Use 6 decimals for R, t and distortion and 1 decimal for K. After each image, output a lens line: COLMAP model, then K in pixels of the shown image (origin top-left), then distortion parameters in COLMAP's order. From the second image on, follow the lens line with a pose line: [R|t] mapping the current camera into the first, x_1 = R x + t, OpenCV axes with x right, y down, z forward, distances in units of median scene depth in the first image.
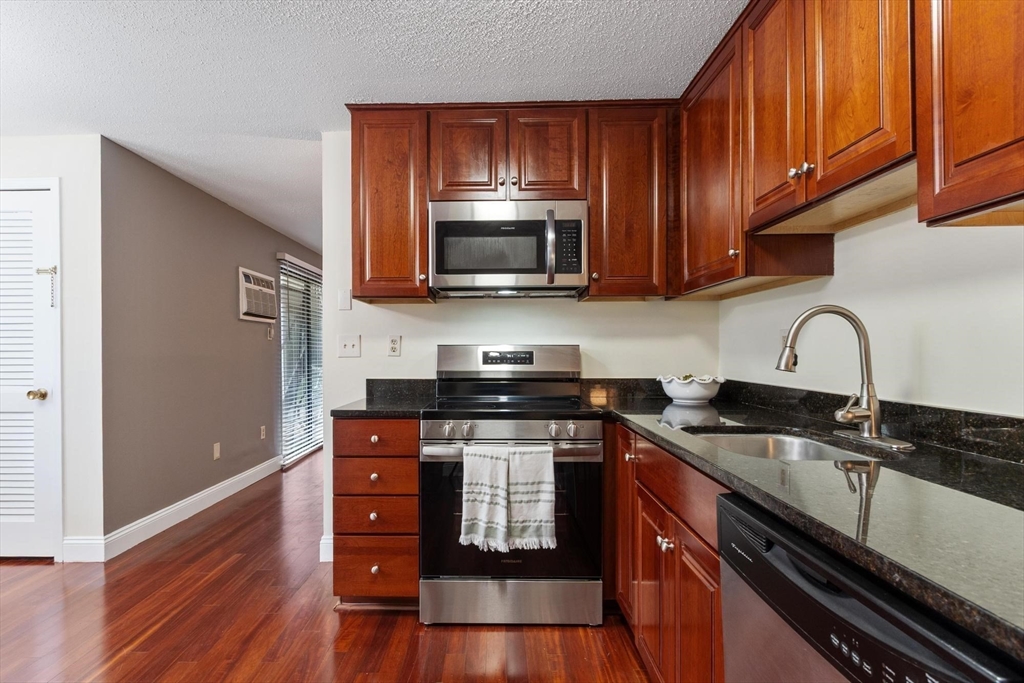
lens RADIAL K [[528.0, 0, 510.5], [0, 528.0, 357.3], [0, 0, 1]] dist [-0.000282, -0.000049]
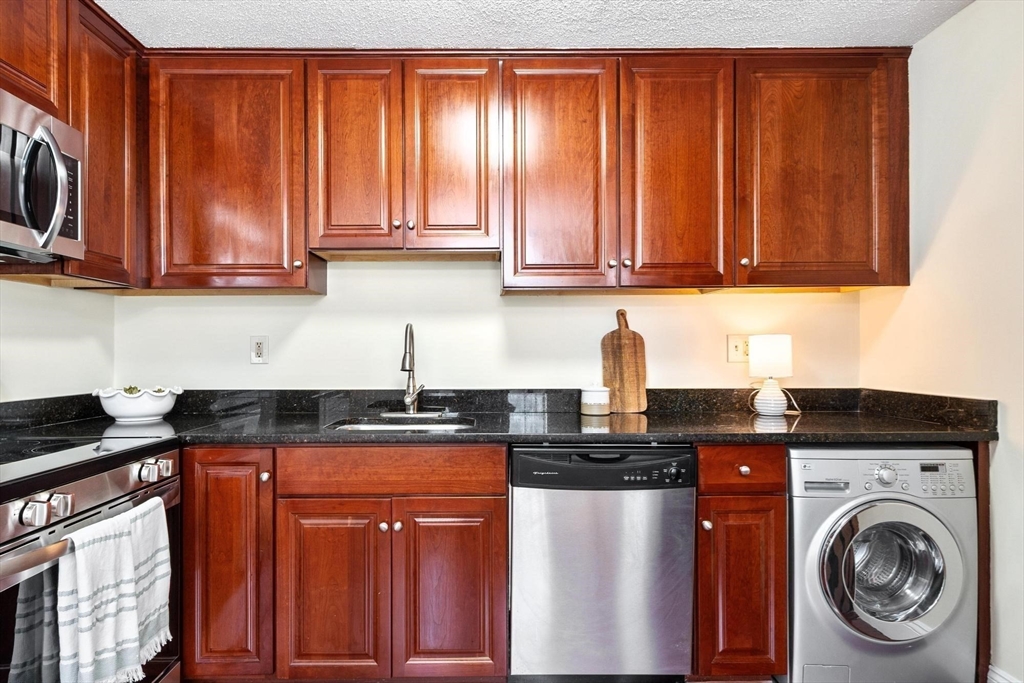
lens RADIAL K [[604.6, 0, 480.6], [0, 604.6, 347.4], [0, 0, 1]] dist [0.004845, -0.001324]
pose [[-0.032598, 0.007865, 0.999438, -0.707613], [0.007895, 0.999940, -0.007611, -0.016507], [-0.999437, 0.007642, -0.032658, 0.577453]]
